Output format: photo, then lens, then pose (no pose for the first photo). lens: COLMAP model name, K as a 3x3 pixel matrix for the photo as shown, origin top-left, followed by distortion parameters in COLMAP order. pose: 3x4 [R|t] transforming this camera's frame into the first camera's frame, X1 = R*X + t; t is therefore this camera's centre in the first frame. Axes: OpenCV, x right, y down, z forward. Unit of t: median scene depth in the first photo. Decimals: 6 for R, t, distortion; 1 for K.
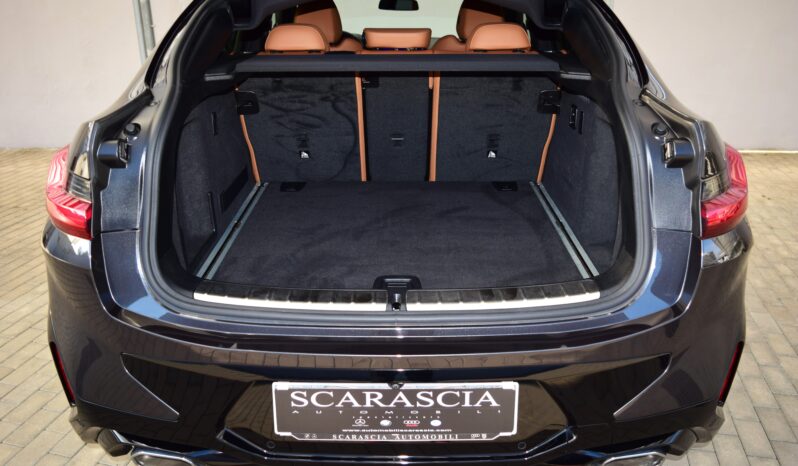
lens RADIAL K [[621.7, 0, 399.3], [0, 621.7, 229.9], [0, 0, 1]] dist [-0.097318, 0.024055]
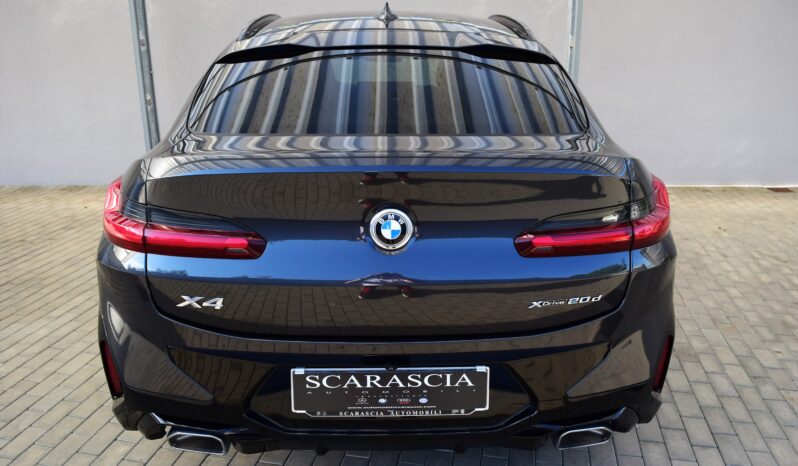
lens RADIAL K [[621.7, 0, 398.6], [0, 621.7, 229.8], [0, 0, 1]] dist [-0.097318, 0.024055]
pose [[0.999518, -0.003951, 0.030790, -0.026855], [0.005952, 0.997857, -0.065157, 0.051119], [-0.030467, 0.065309, 0.997400, -0.251896]]
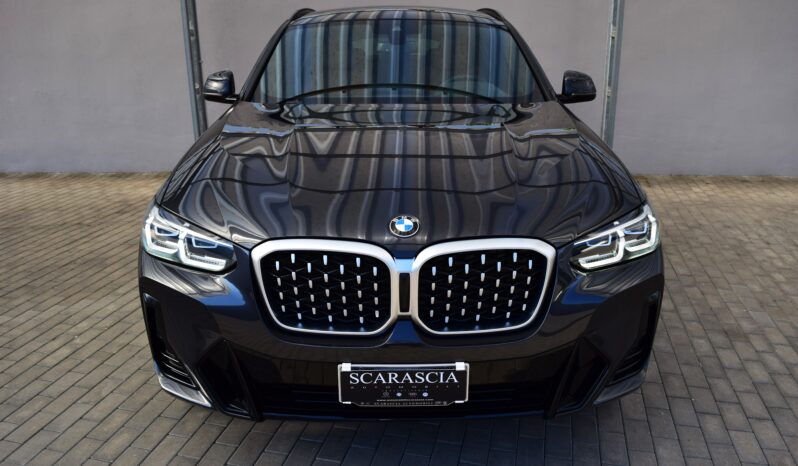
lens RADIAL K [[621.7, 0, 398.1], [0, 621.7, 229.2], [0, 0, 1]] dist [-0.097318, 0.024055]
pose [[0.999973, 0.003435, -0.006493, -0.162783], [-0.003795, 0.998410, -0.056239, 0.104657], [0.006290, 0.056262, 0.998396, -0.328379]]
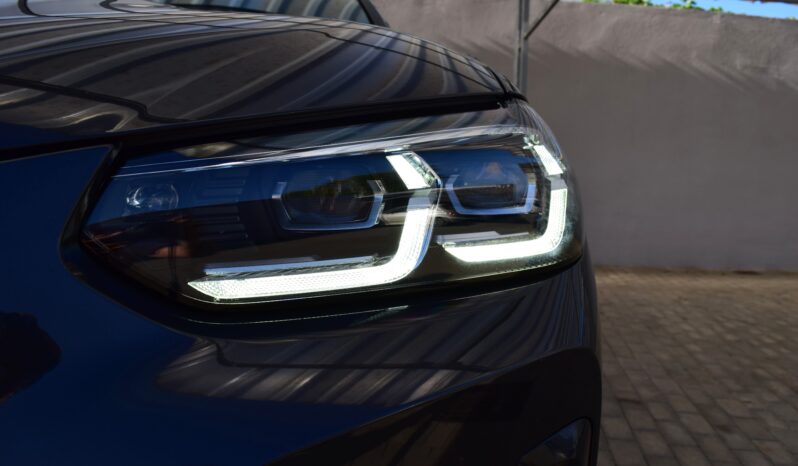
lens RADIAL K [[621.7, 0, 404.1], [0, 621.7, 227.7], [0, 0, 1]] dist [-0.097318, 0.024055]
pose [[0.996997, 0.035360, 0.068897, 0.308286], [-0.015533, 0.962901, -0.269409, 0.366407], [-0.075867, 0.267530, 0.960558, 0.205083]]
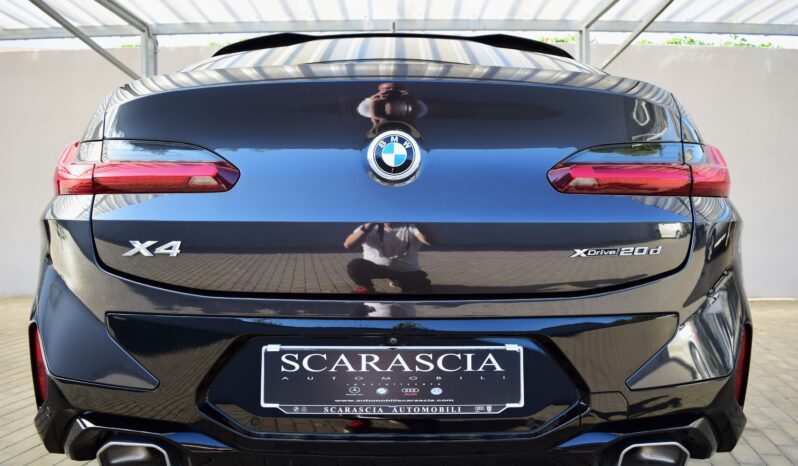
lens RADIAL K [[621.7, 0, 396.3], [0, 621.7, 236.3], [0, 0, 1]] dist [-0.097318, 0.024055]
pose [[0.999900, 0.004961, 0.013216, -0.014257], [-0.000593, 0.950138, -0.311829, 0.375662], [-0.014104, 0.311790, 0.950046, 0.045886]]
